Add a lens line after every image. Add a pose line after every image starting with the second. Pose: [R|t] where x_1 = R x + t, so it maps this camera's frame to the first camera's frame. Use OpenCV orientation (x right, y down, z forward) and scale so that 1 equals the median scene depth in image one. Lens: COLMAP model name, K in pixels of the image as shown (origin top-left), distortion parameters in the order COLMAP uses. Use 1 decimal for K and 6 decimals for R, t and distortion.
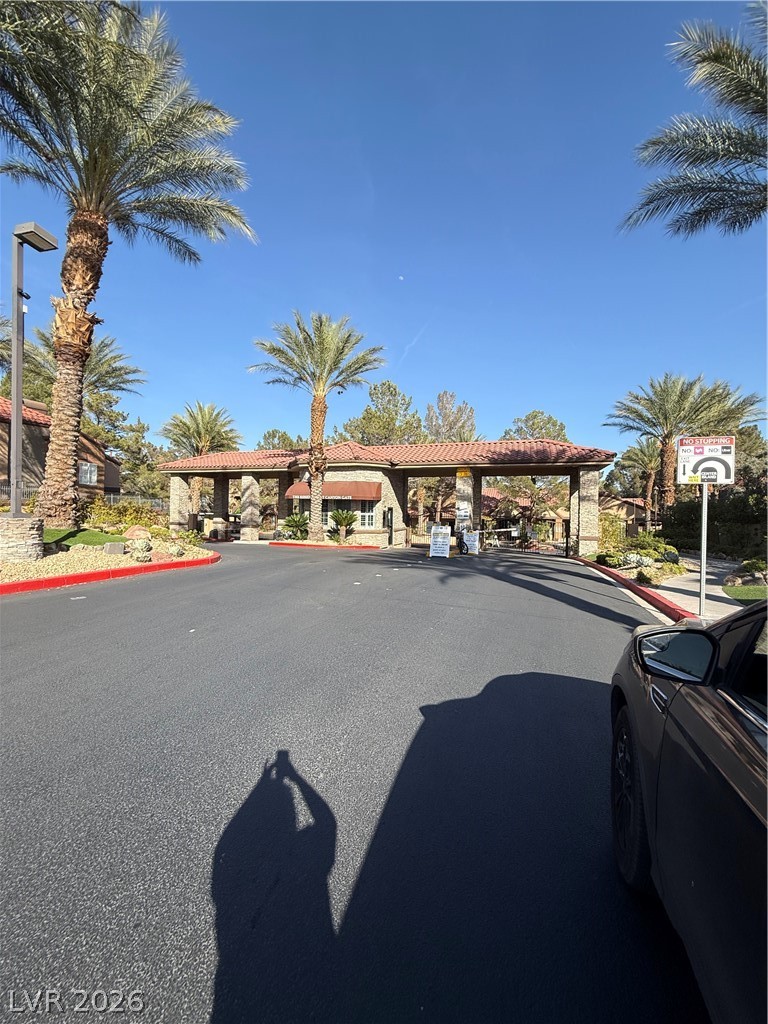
lens RADIAL K [[410.2, 0, 381.8], [0, 410.2, 512.3], [0, 0, 1]] dist [0.001661, -0.000008]
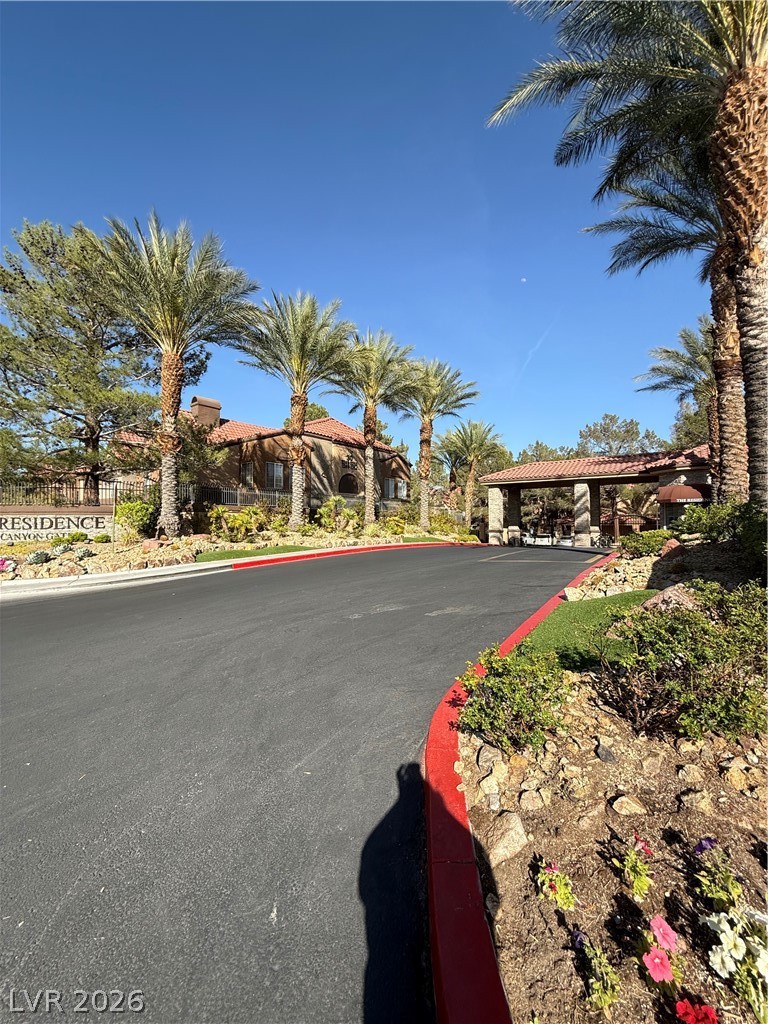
lens RADIAL K [[410.2, 0, 387.4], [0, 410.2, 513.7], [0, 0, 1]] dist [0.001661, -0.000008]
pose [[0.953269, -0.025134, -0.301074, -1.380580], [0.015685, 0.999307, -0.033761, 0.041065], [0.301714, 0.027461, 0.953003, -0.363509]]
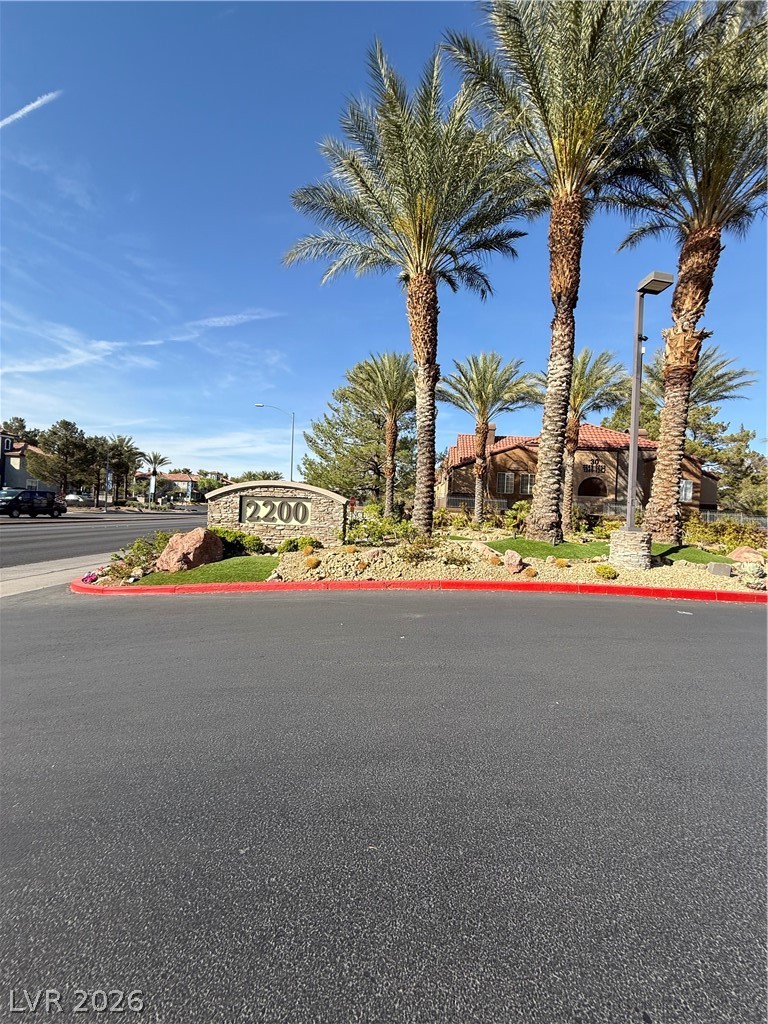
lens RADIAL K [[410.2, 0, 382.6], [0, 410.2, 510.3], [0, 0, 1]] dist [0.001661, -0.000008]
pose [[0.318958, 0.000887, -0.947768, -0.007606], [-0.045137, 0.998879, -0.014256, 0.001882], [0.946693, 0.047327, 0.318641, -0.026741]]
